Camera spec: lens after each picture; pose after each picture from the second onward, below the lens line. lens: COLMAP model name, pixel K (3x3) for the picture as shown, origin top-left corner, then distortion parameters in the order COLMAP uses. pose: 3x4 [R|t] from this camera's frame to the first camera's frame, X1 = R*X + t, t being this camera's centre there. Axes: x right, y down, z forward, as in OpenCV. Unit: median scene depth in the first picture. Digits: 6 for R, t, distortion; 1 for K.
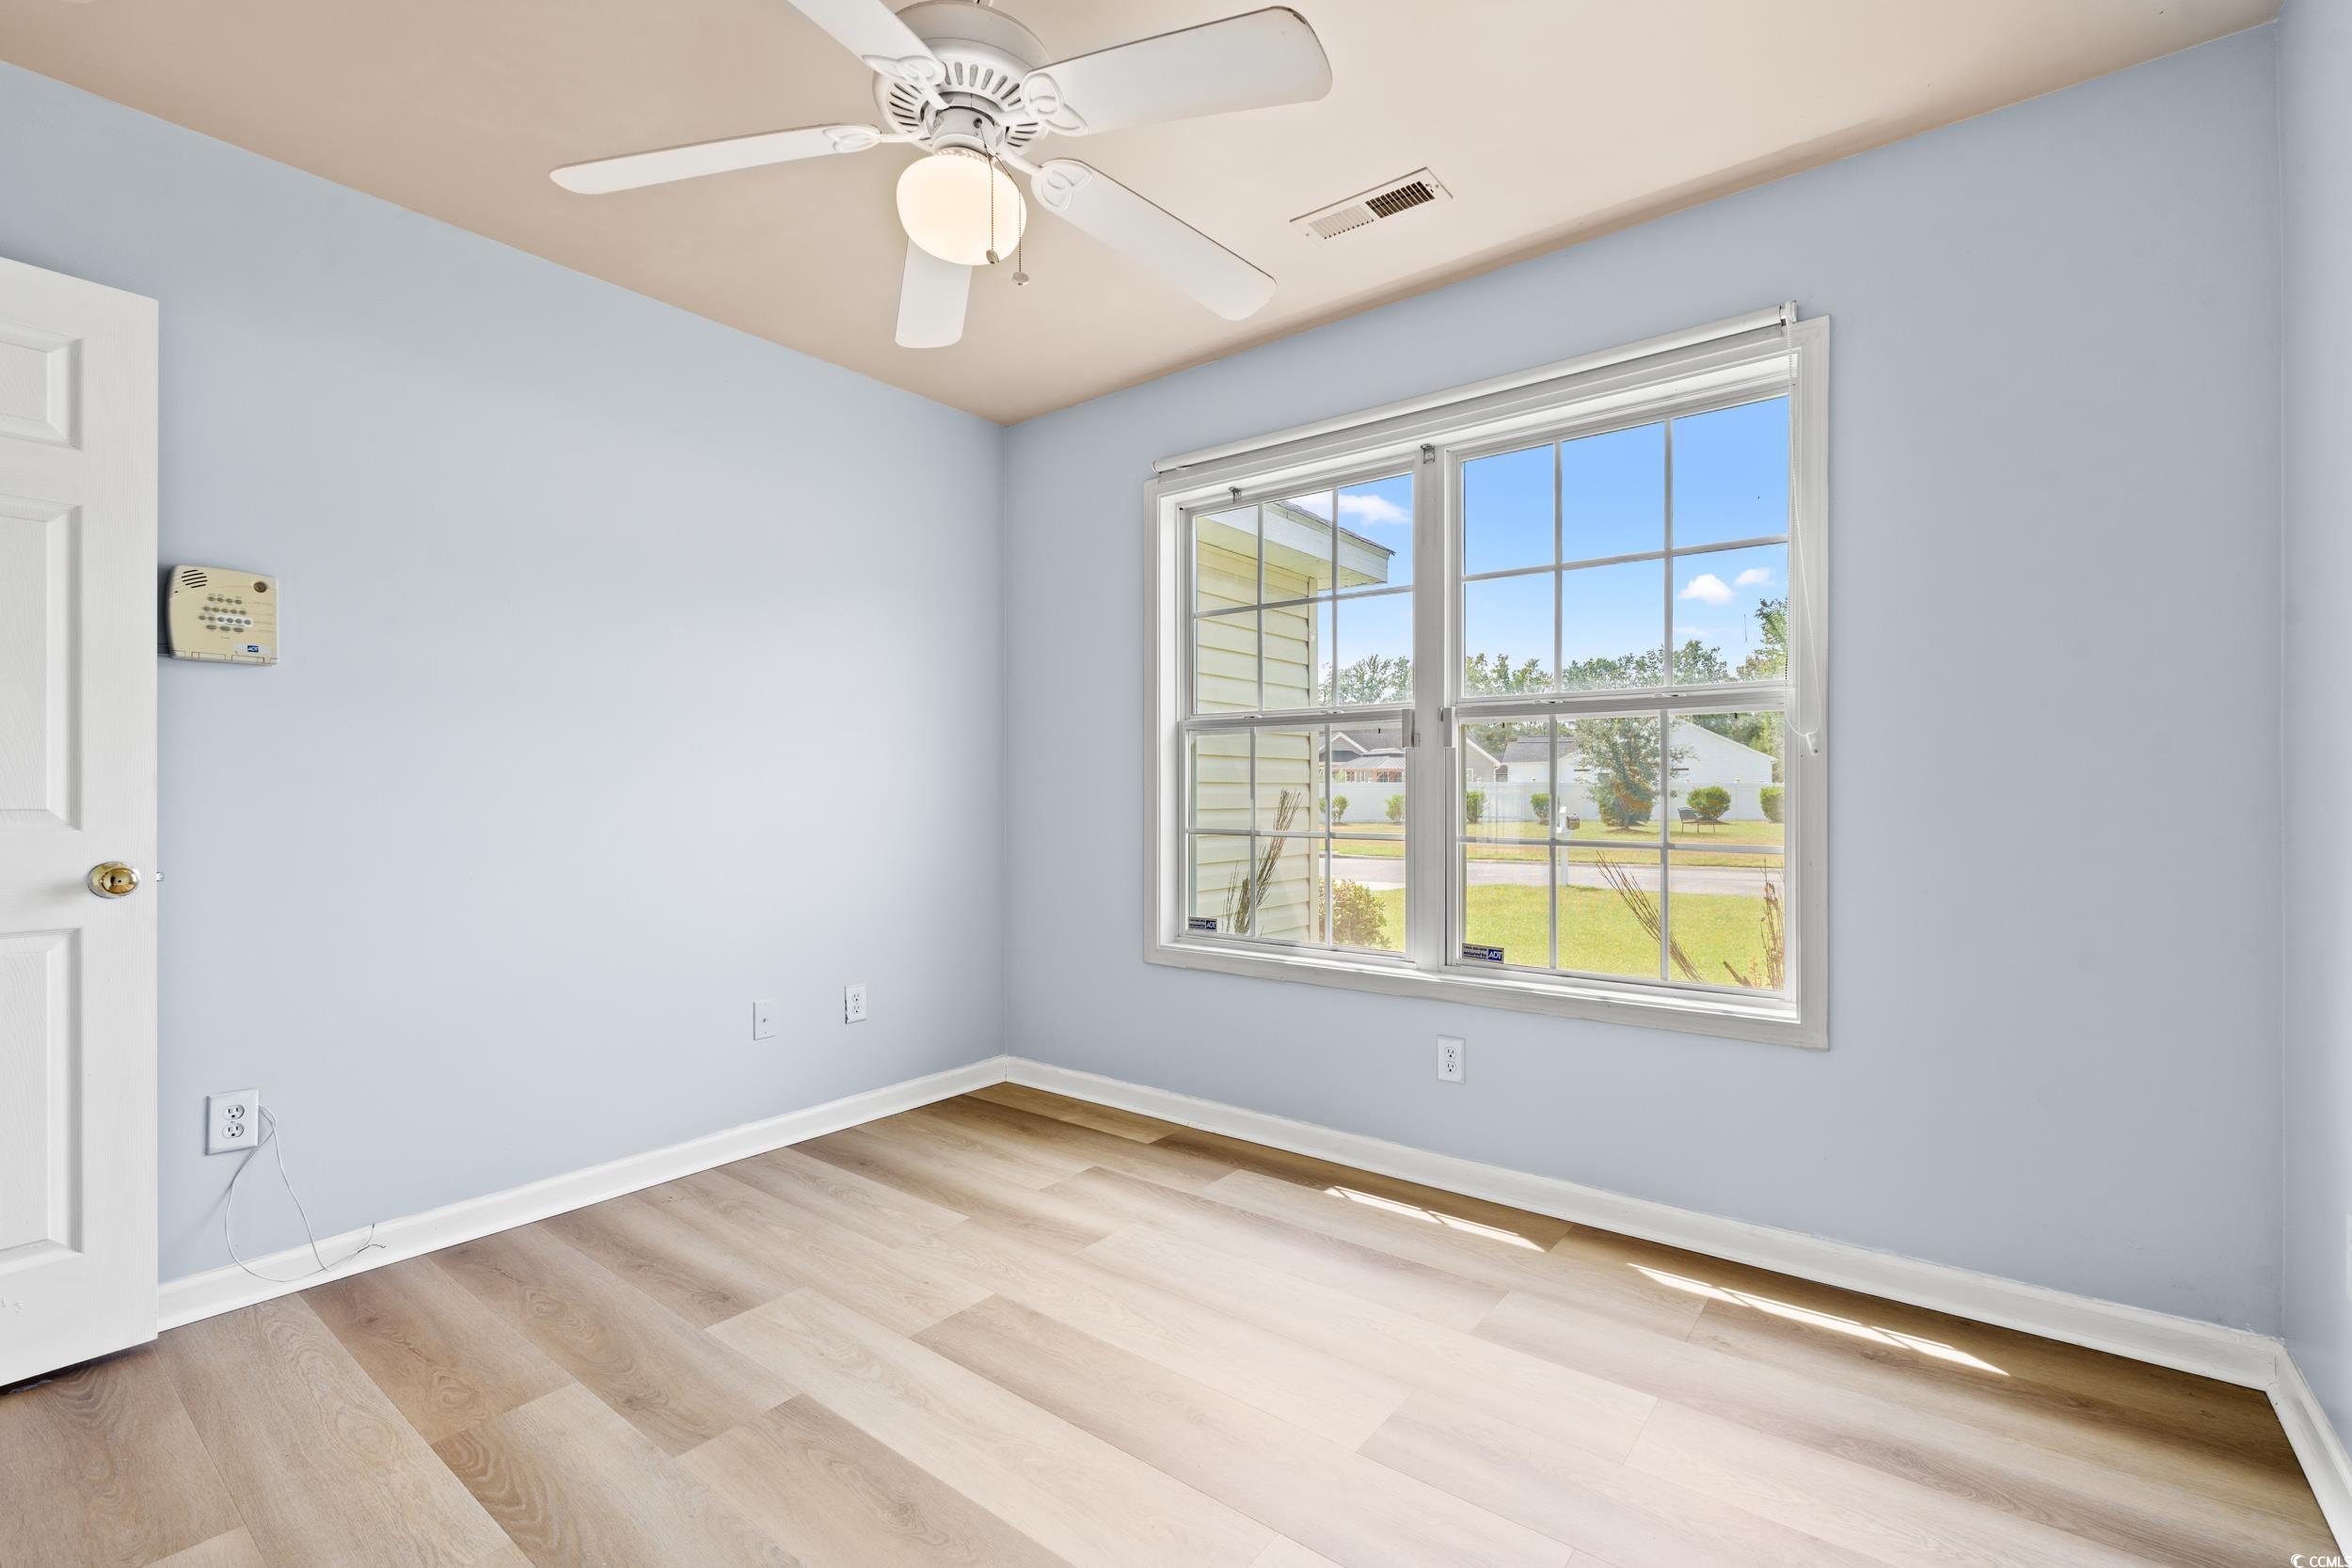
lens RADIAL K [[1023.6, 0, 1201.4], [0, 1023.6, 802.8], [0, 0, 1]] dist [-0.000787, 0.000065]
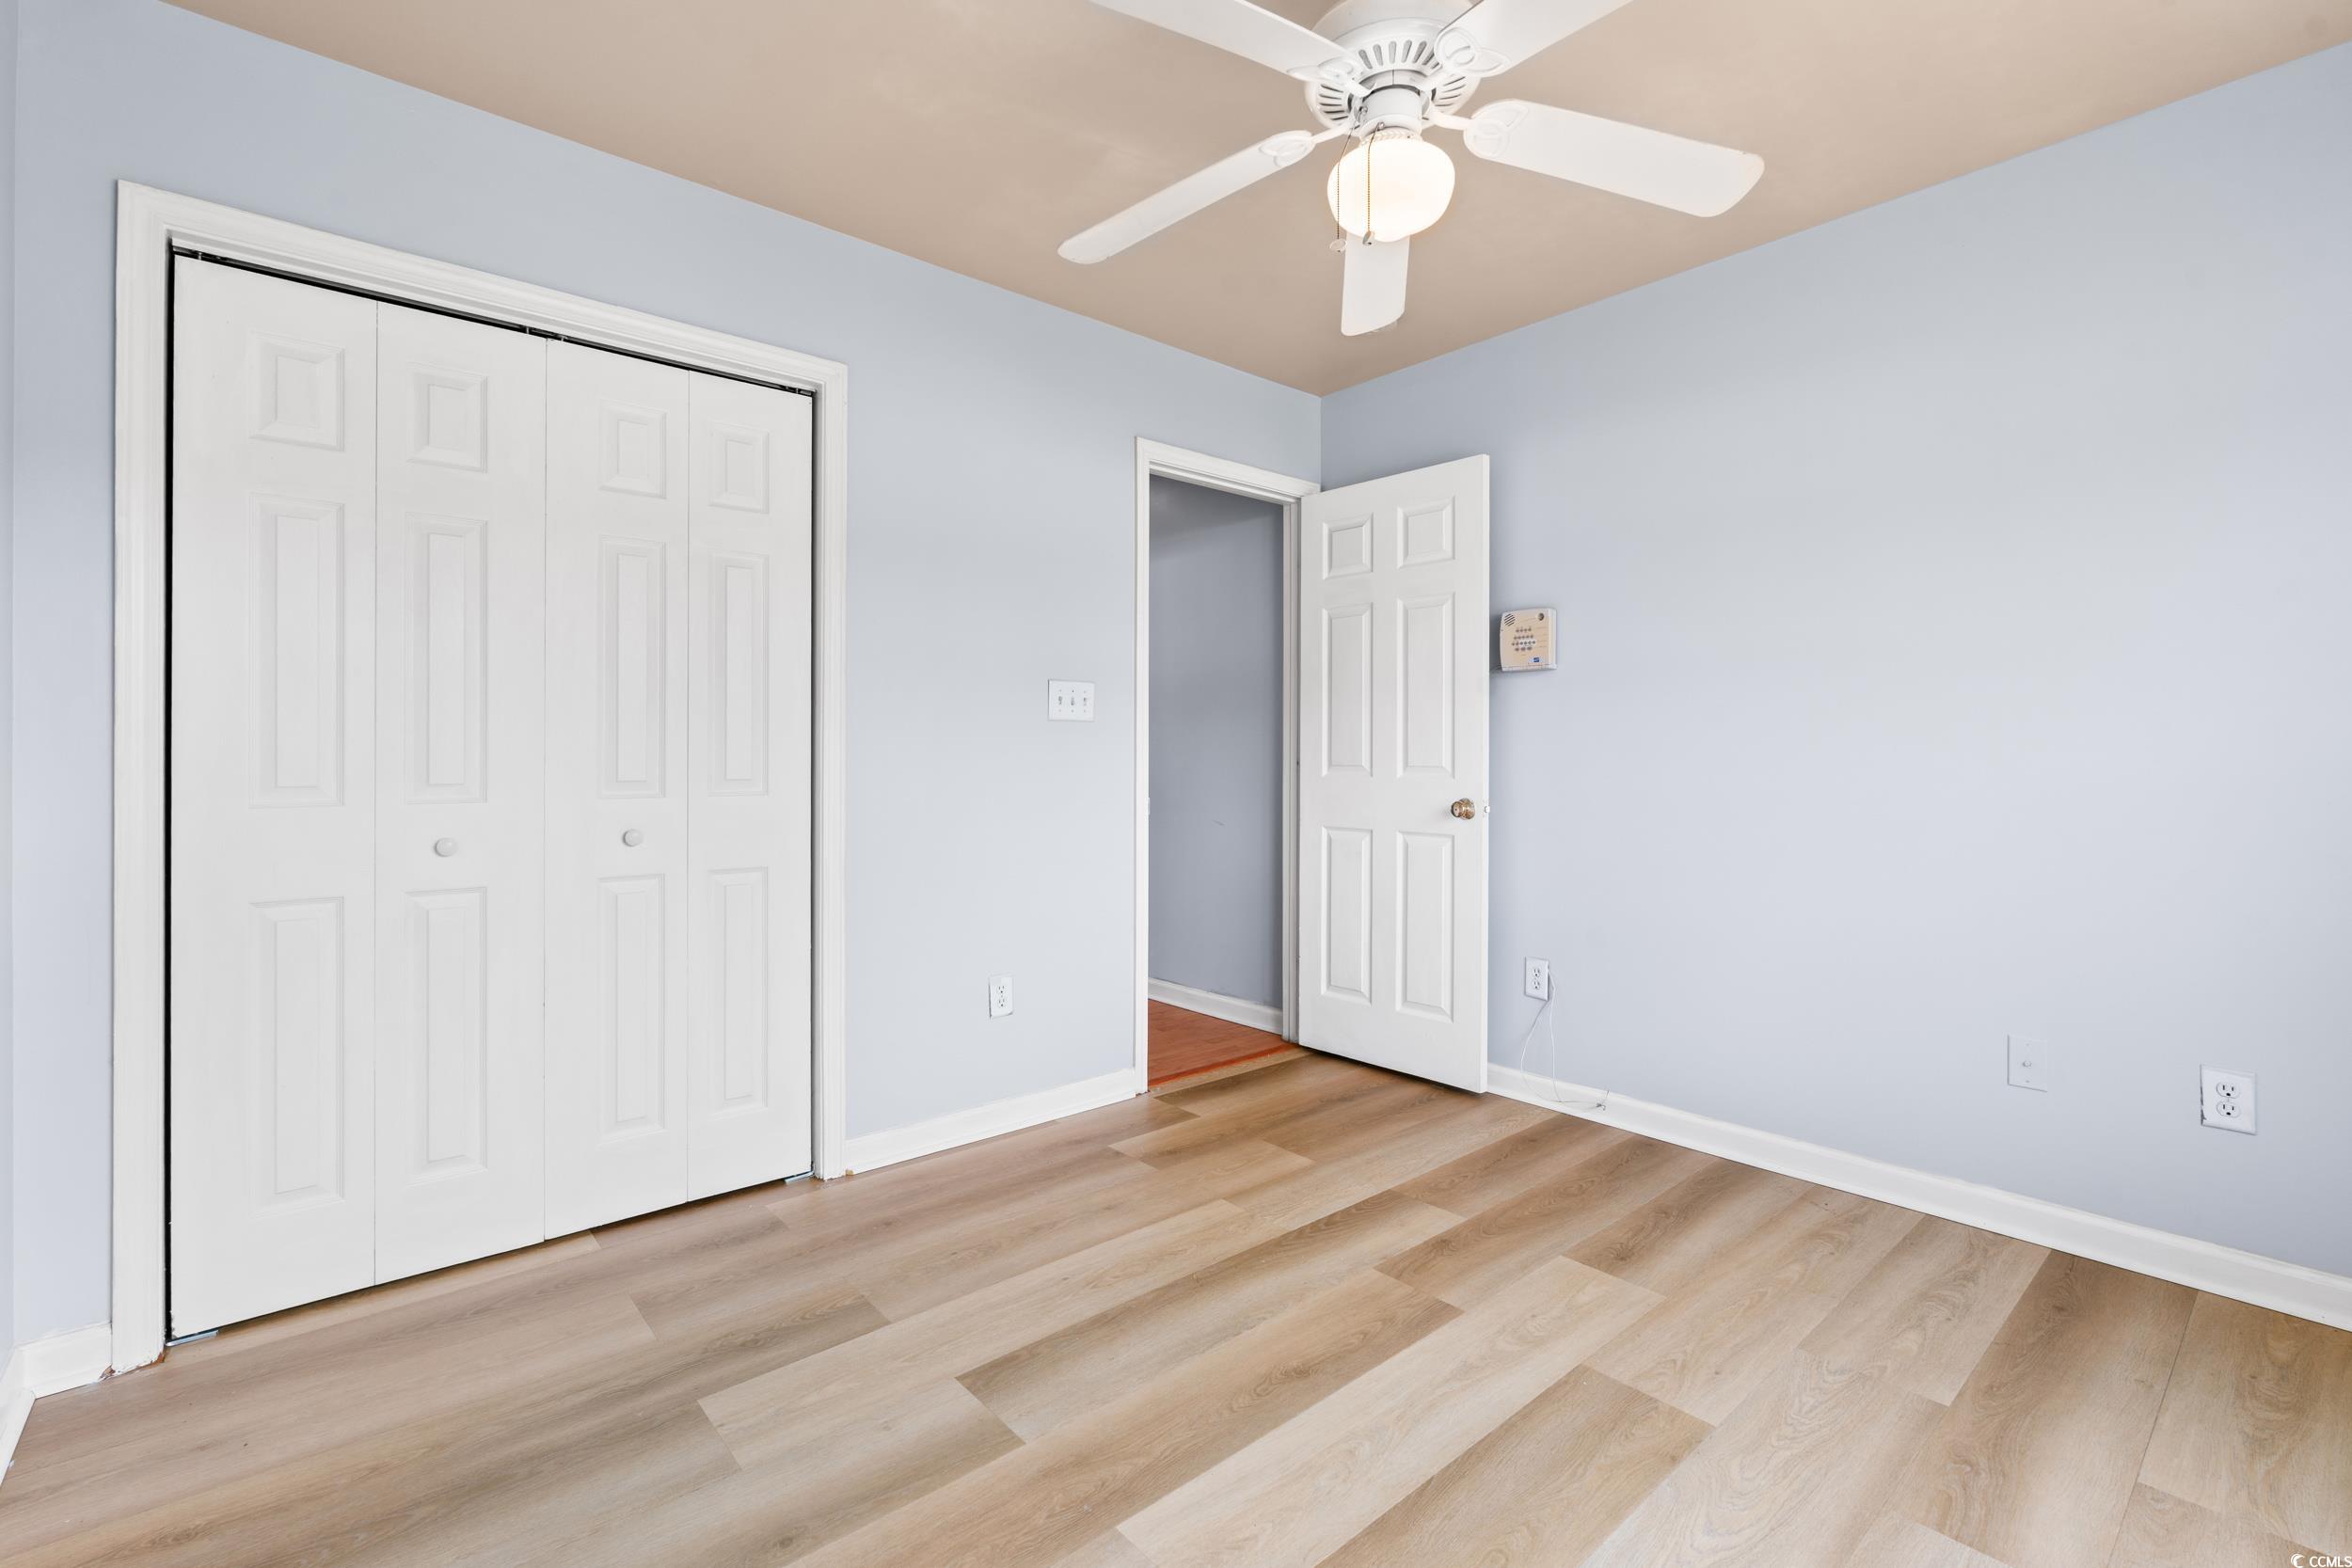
lens RADIAL K [[1050.2, 0, 1171.7], [0, 1050.2, 763.1], [0, 0, 1]] dist [-0.002497, 0.000175]
pose [[-0.206499, 0.006115, -0.978428, 0.565861], [-0.014104, 0.999858, 0.009226, -0.007204], [0.978345, 0.015705, -0.206383, 0.684832]]
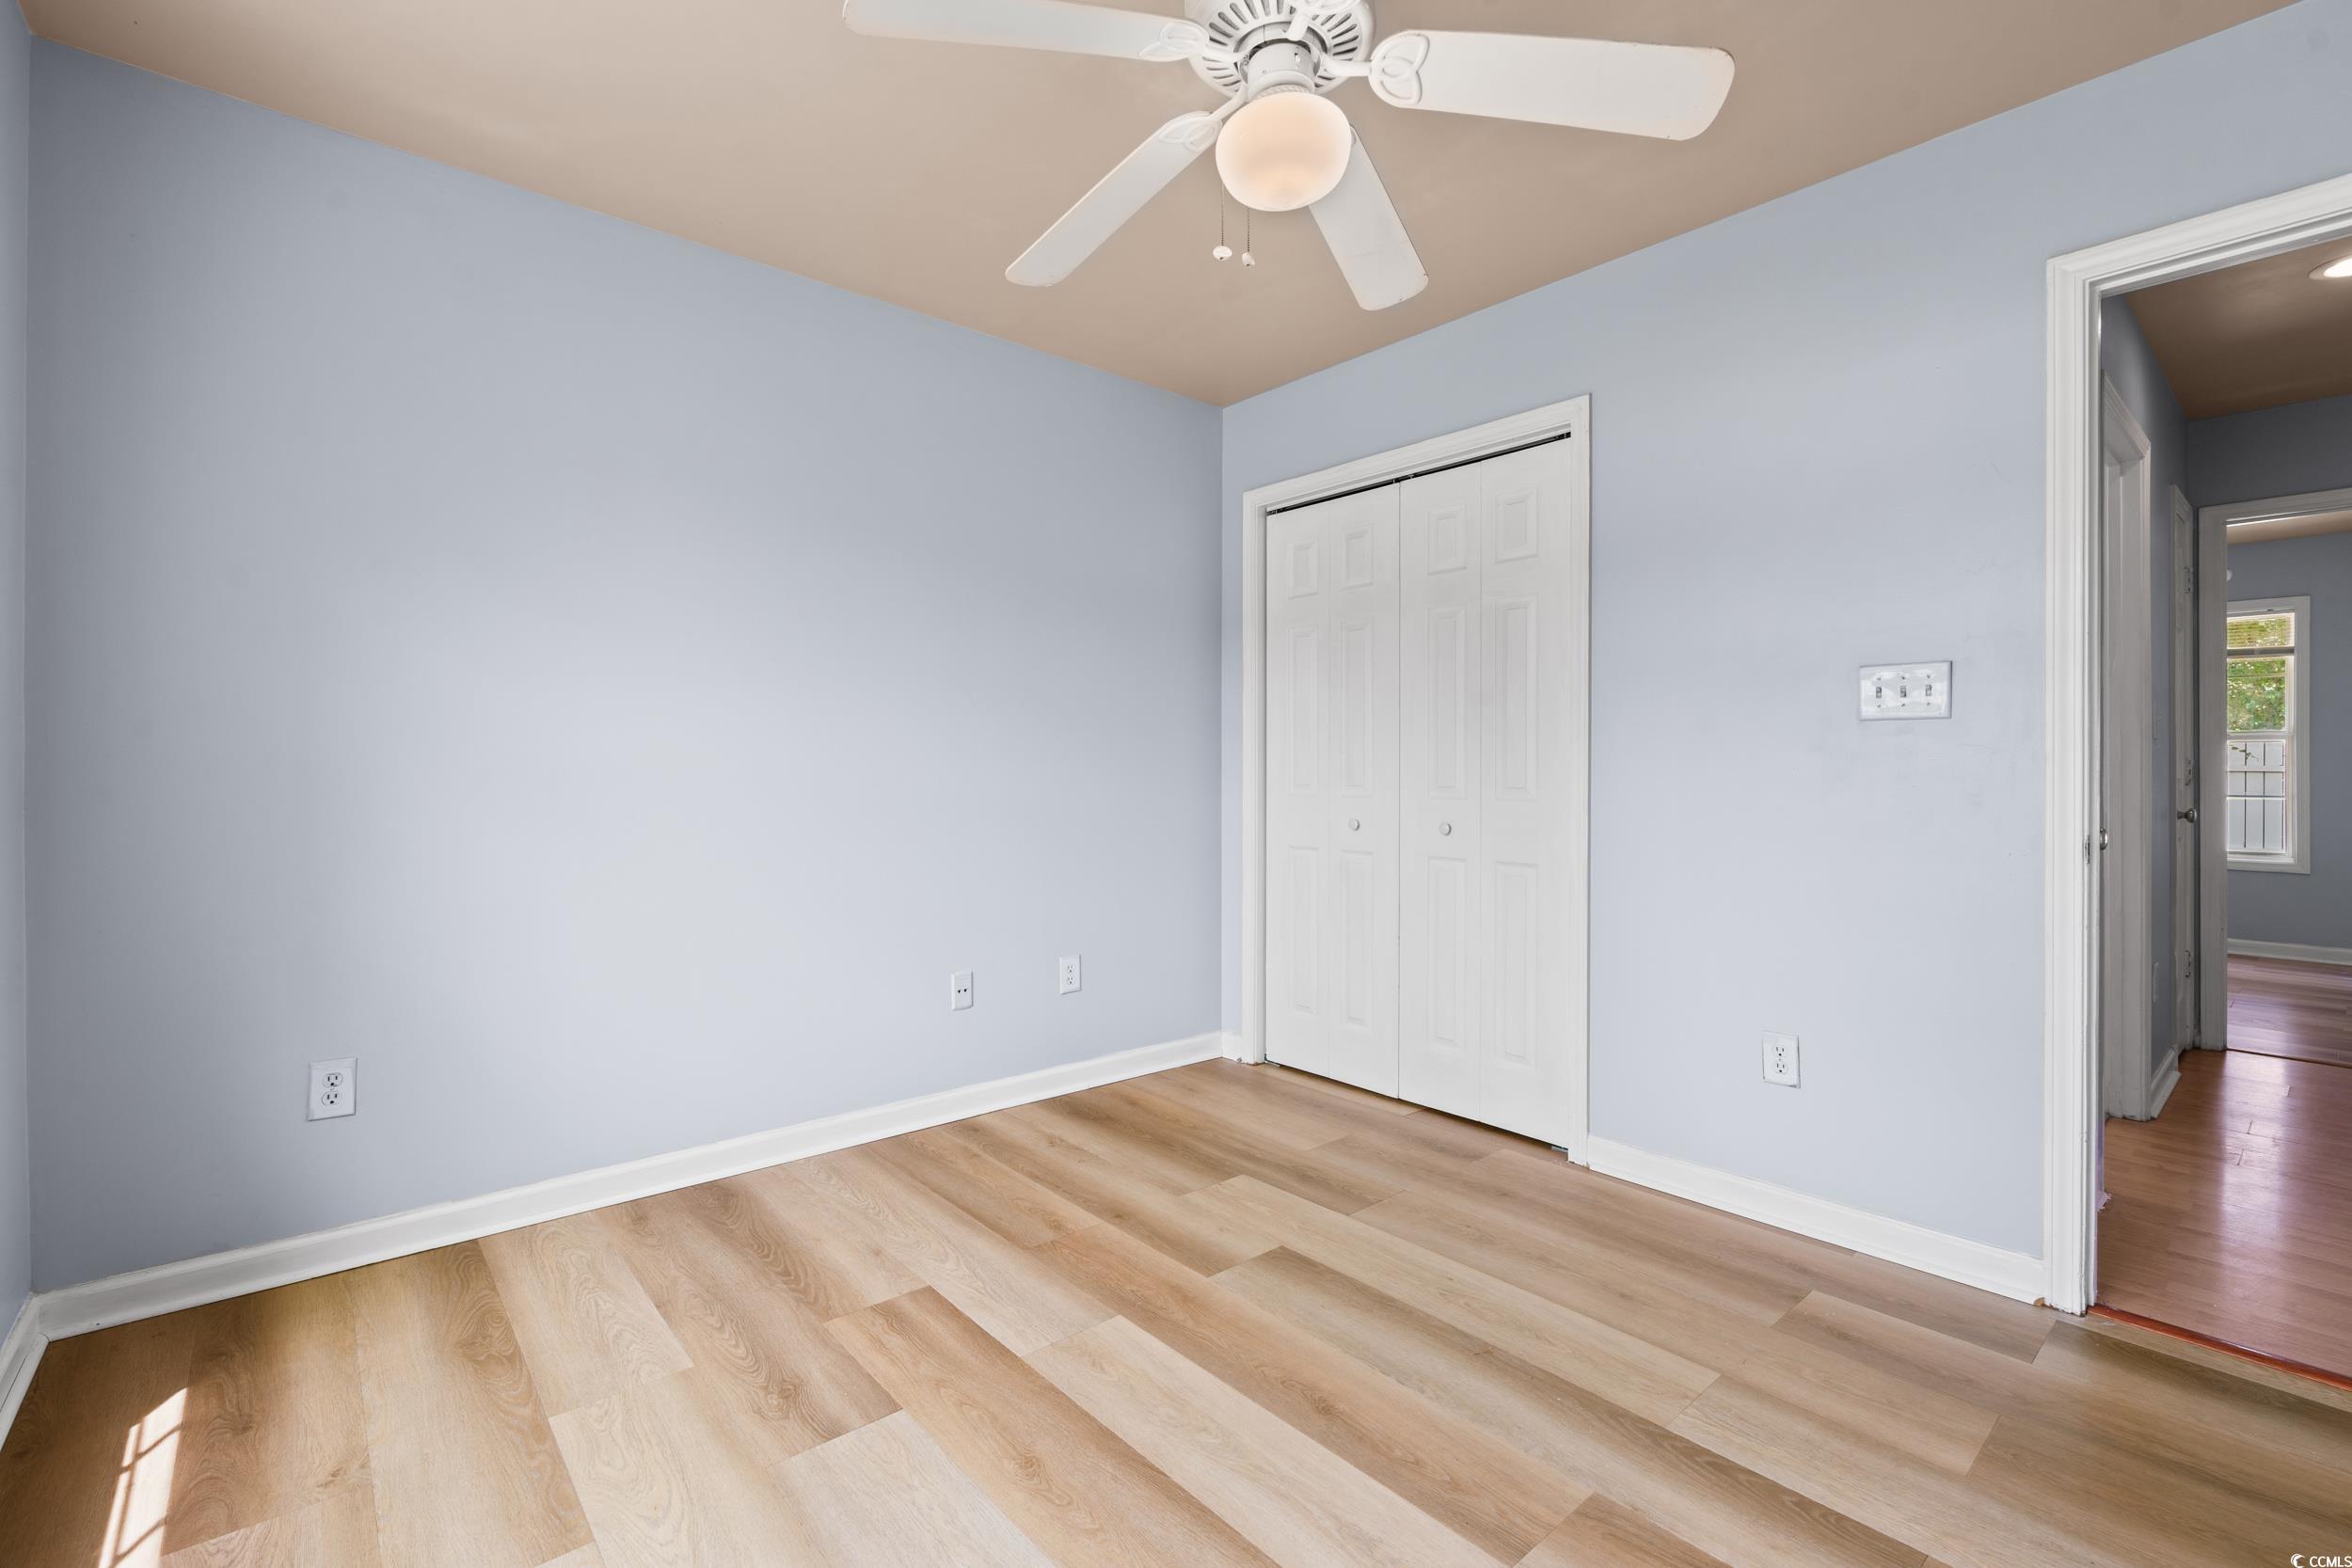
lens RADIAL K [[1045.5, 0, 1173.1], [0, 1045.5, 789.2], [0, 0, 1]] dist [-0.002574, 0.000494]
pose [[-0.975932, -0.004916, 0.218019, -0.233490], [0.002211, 0.999471, 0.032434, -0.014617], [-0.218063, 0.032136, -0.975405, 1.333024]]
